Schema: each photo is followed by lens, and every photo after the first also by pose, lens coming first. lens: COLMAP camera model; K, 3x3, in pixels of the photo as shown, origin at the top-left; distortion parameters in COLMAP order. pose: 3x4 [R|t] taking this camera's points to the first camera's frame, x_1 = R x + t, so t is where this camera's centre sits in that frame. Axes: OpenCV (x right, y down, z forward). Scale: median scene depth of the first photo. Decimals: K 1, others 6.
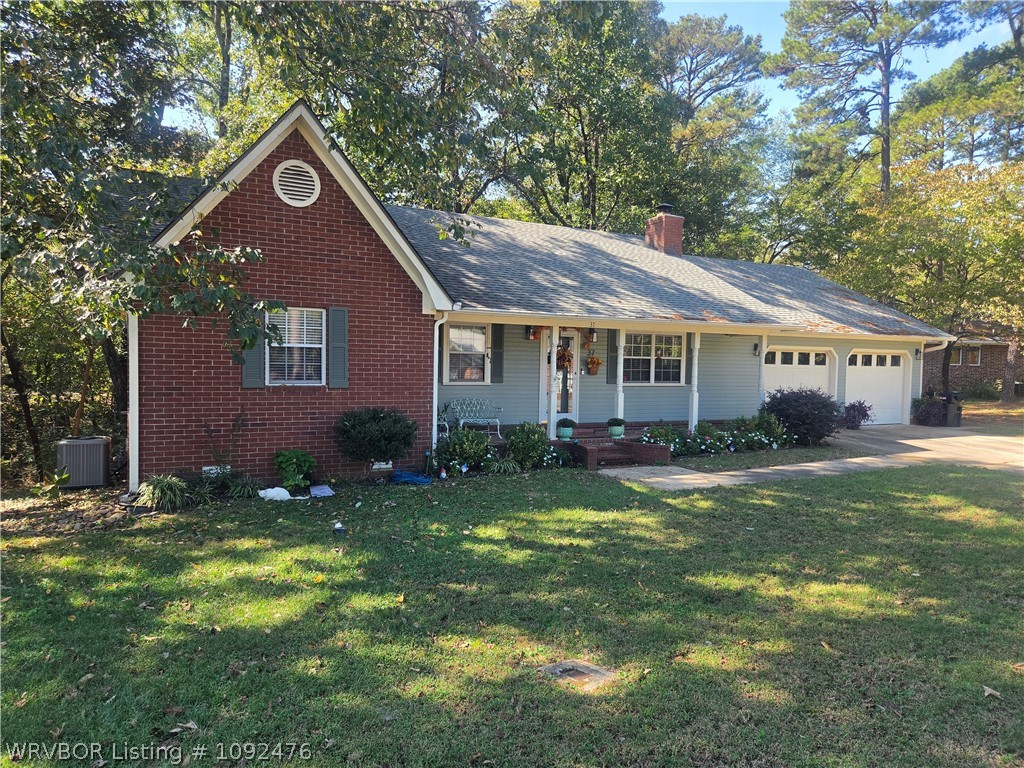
lens RADIAL K [[683.2, 0, 510.1], [0, 683.2, 378.2], [0, 0, 1]] dist [0.080583, -0.066734]
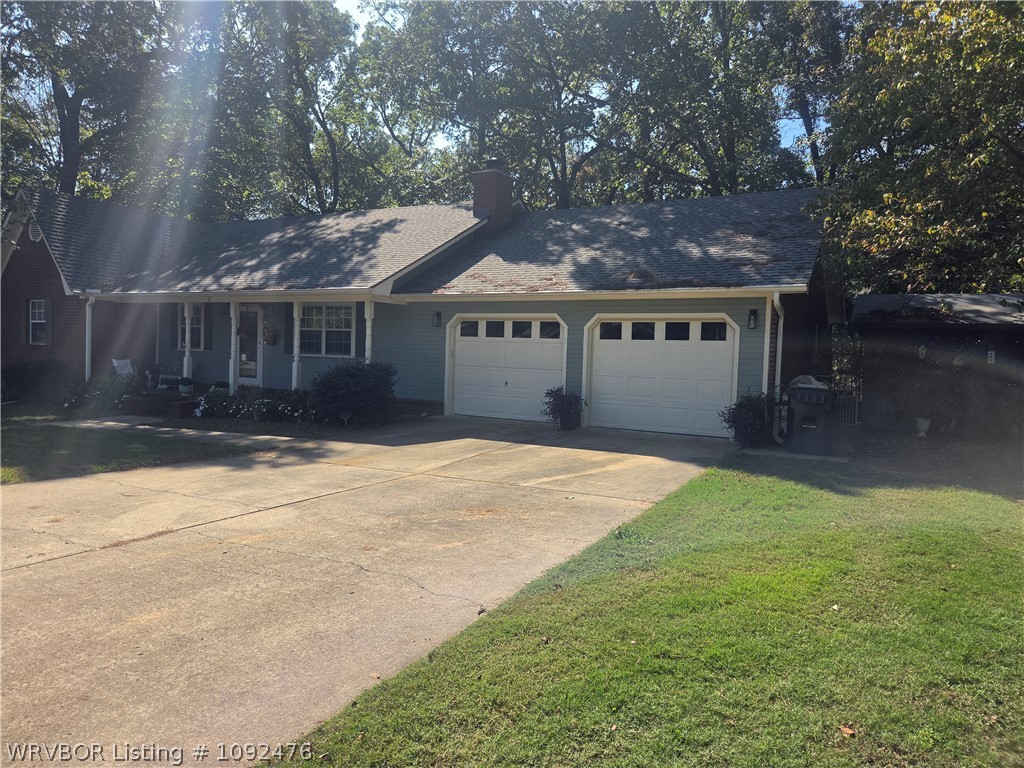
lens RADIAL K [[683.2, 0, 510.1], [0, 683.2, 378.2], [0, 0, 1]] dist [0.080583, -0.066734]
pose [[0.550073, 0.028567, -0.834628, 1.383978], [-0.045863, 0.998940, 0.003964, 0.029758], [0.833856, 0.036098, 0.550800, 0.780256]]
